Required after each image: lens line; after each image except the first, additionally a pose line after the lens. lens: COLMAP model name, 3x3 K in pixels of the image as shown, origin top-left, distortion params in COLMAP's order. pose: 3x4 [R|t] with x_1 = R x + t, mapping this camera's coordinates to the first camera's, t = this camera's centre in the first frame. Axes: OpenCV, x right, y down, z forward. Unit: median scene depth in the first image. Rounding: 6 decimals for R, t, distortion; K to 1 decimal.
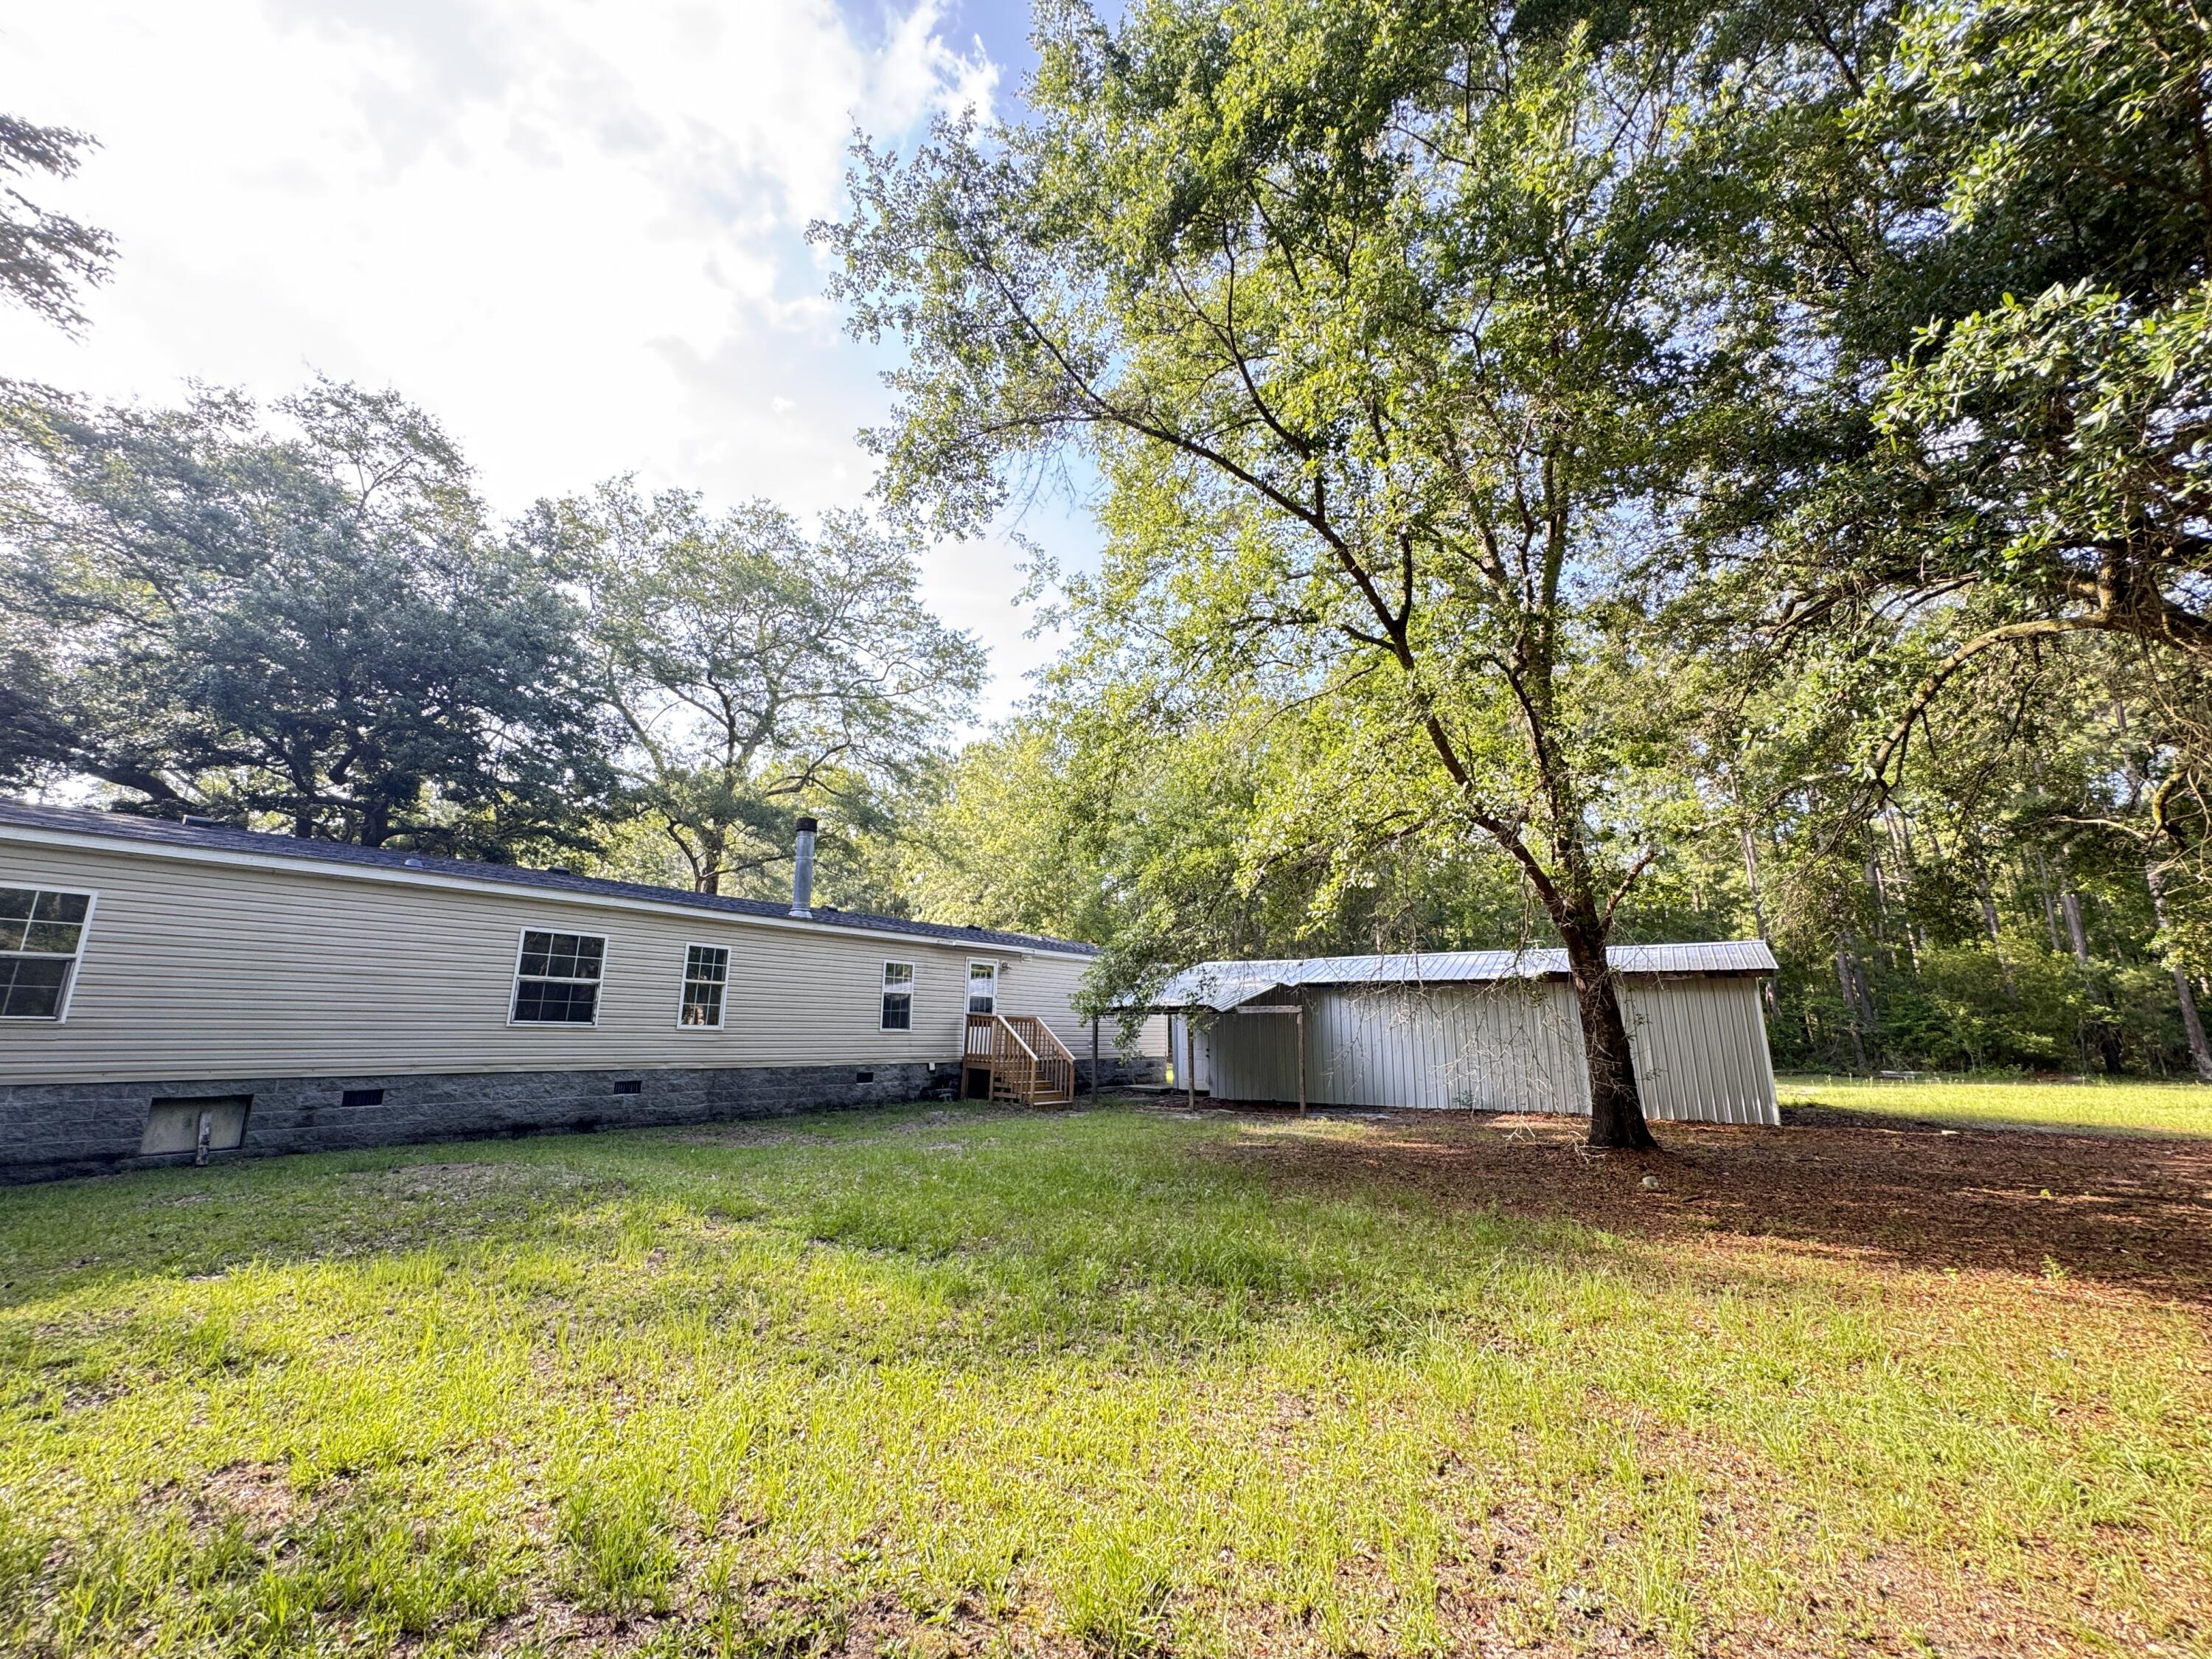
lens RADIAL K [[858.4, 0, 1117.4], [0, 858.4, 827.3], [0, 0, 1]] dist [0.002315, 0.000271]
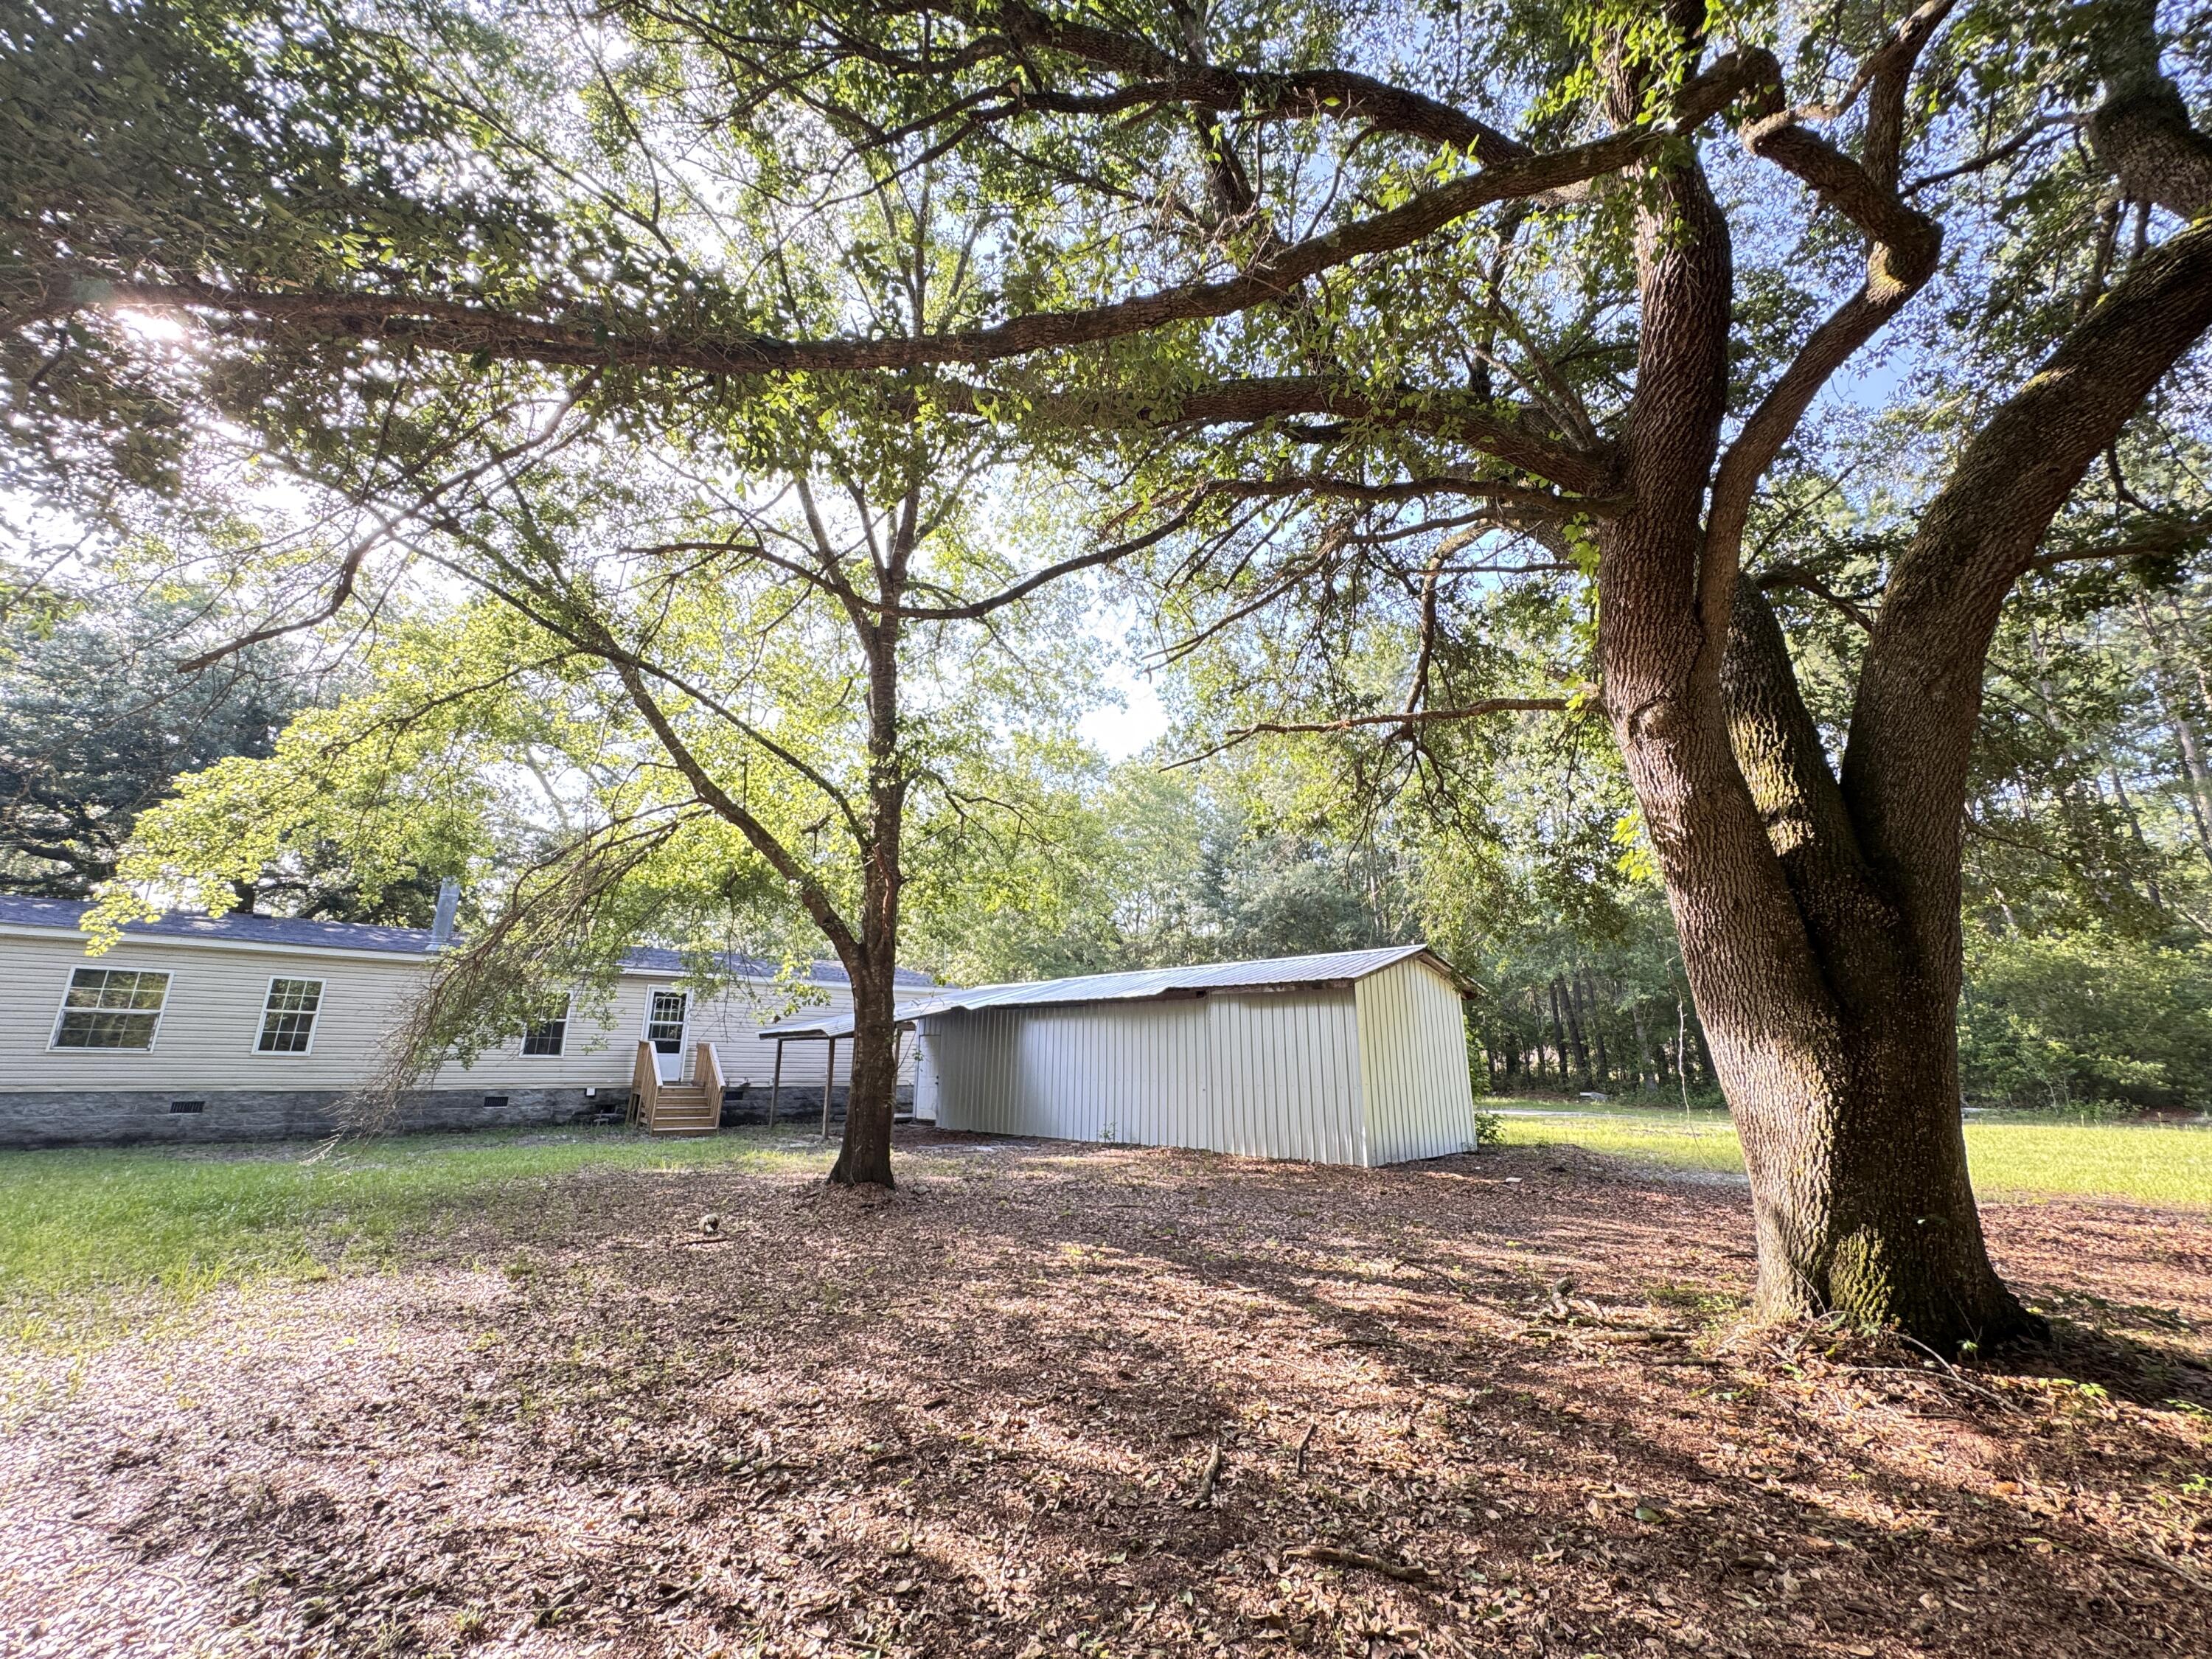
lens RADIAL K [[858.4, 0, 1119.7], [0, 858.4, 830.3], [0, 0, 1]] dist [0.002315, 0.000271]
pose [[0.977395, -0.058429, -0.203186, 0.774020], [0.051264, 0.997870, -0.040354, 0.045131], [0.205111, 0.029026, 0.978308, 0.125679]]
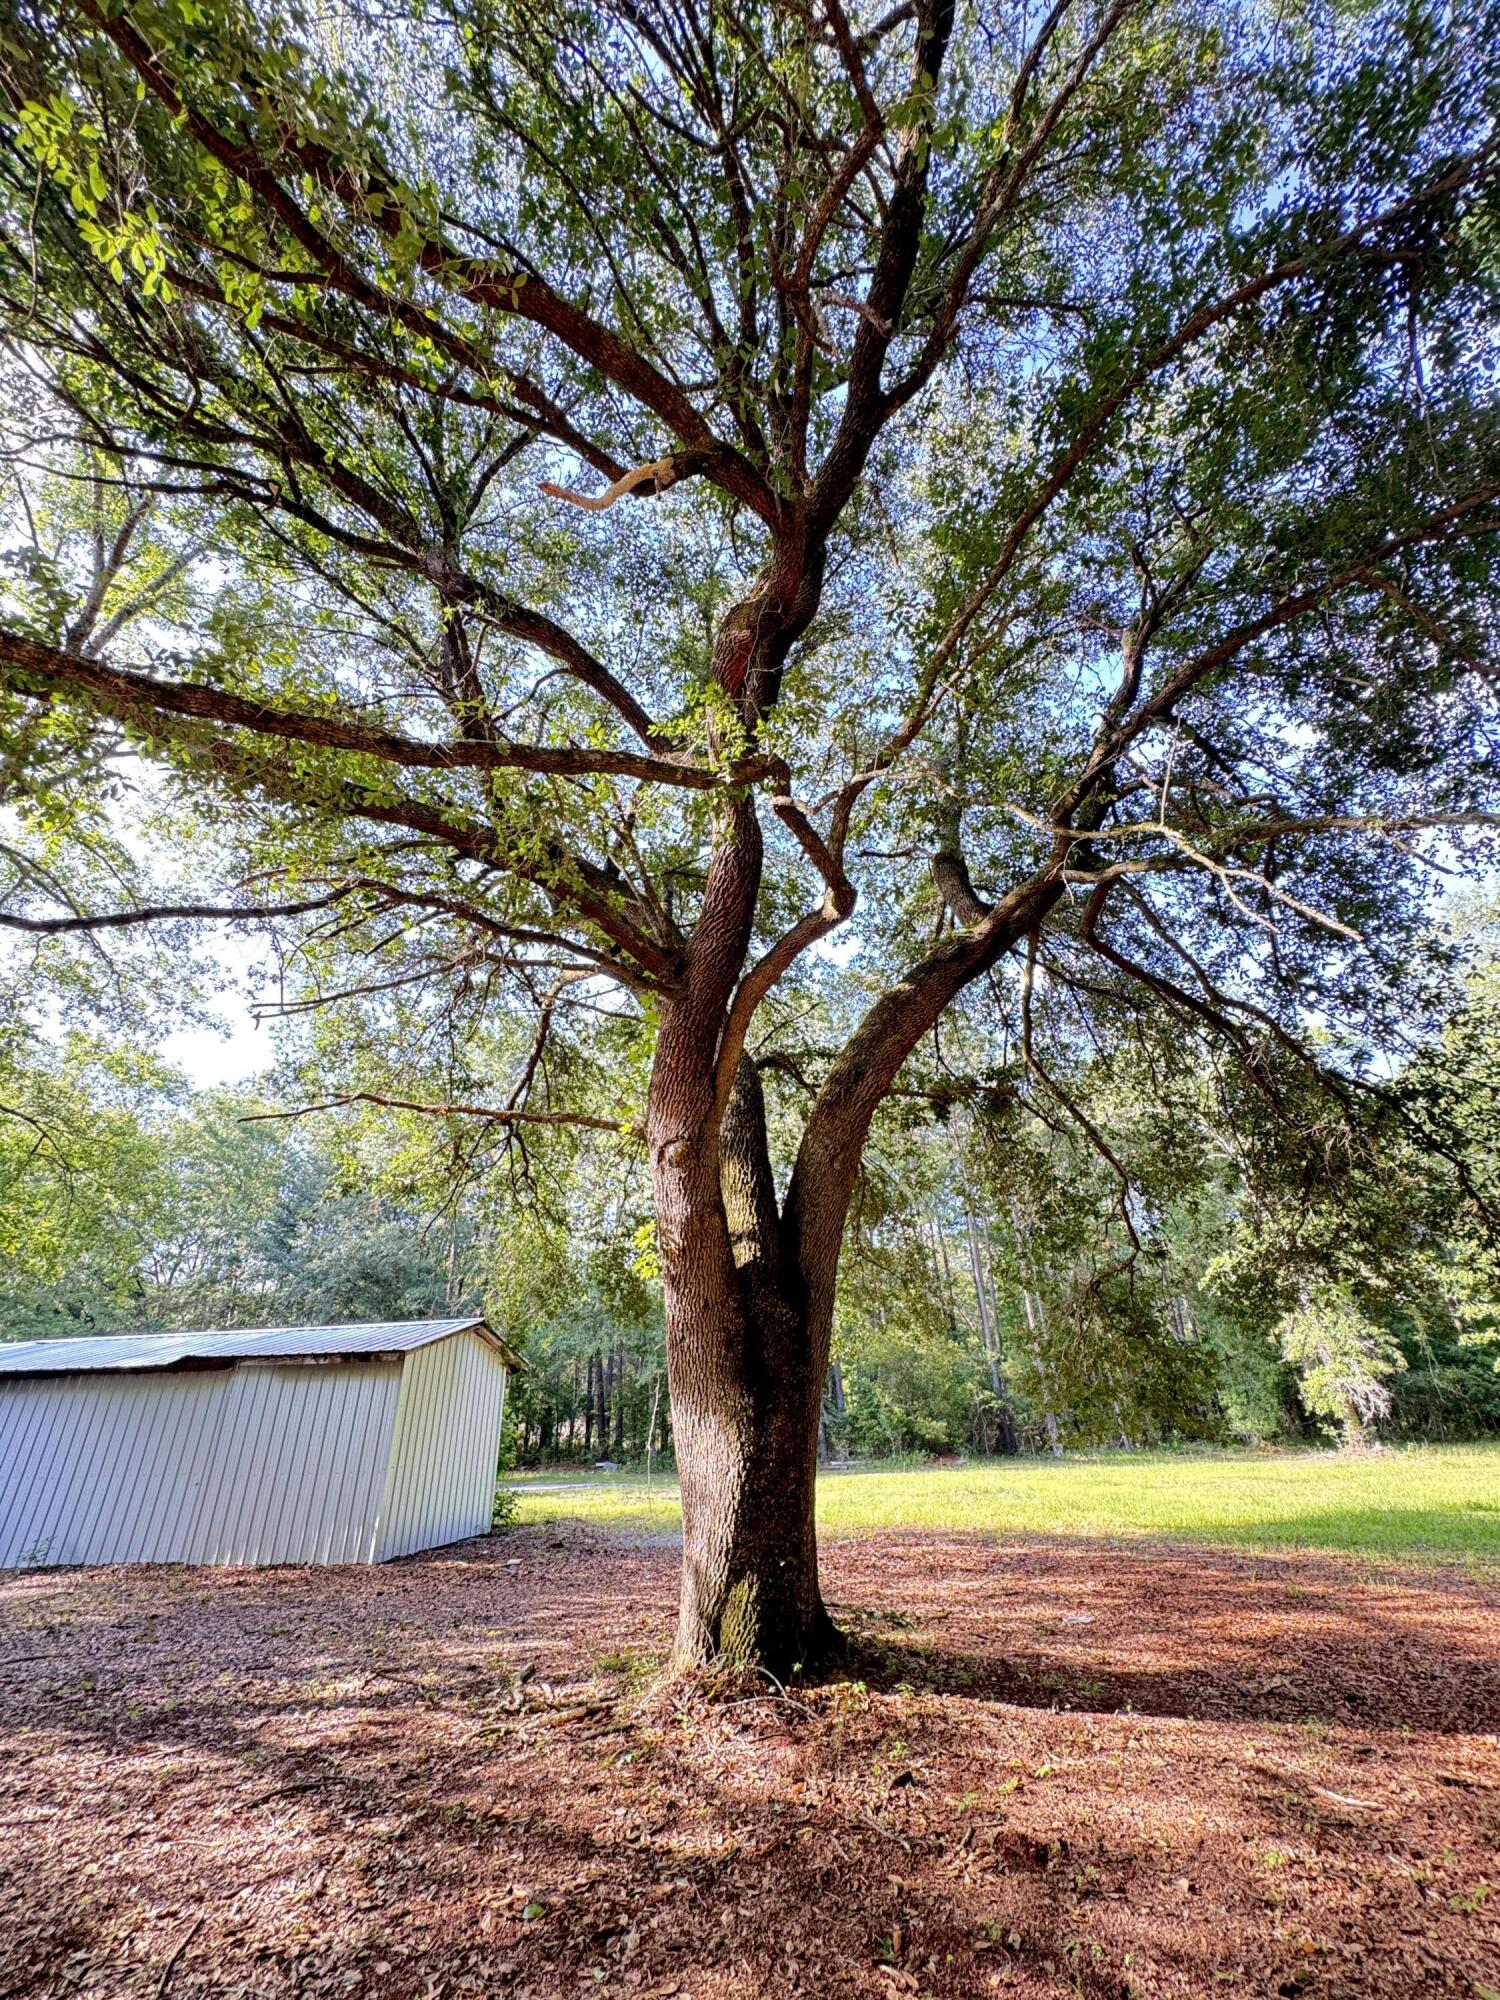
lens RADIAL K [[776.1, 0, 733.9], [0, 776.1, 1009.7], [0, 0, 1]] dist [0.002315, 0.000271]
pose [[0.916869, 0.163424, 0.364203, 0.782400], [-0.060300, 0.958590, -0.278331, 0.037649], [-0.394607, 0.233232, 0.888757, 0.106151]]
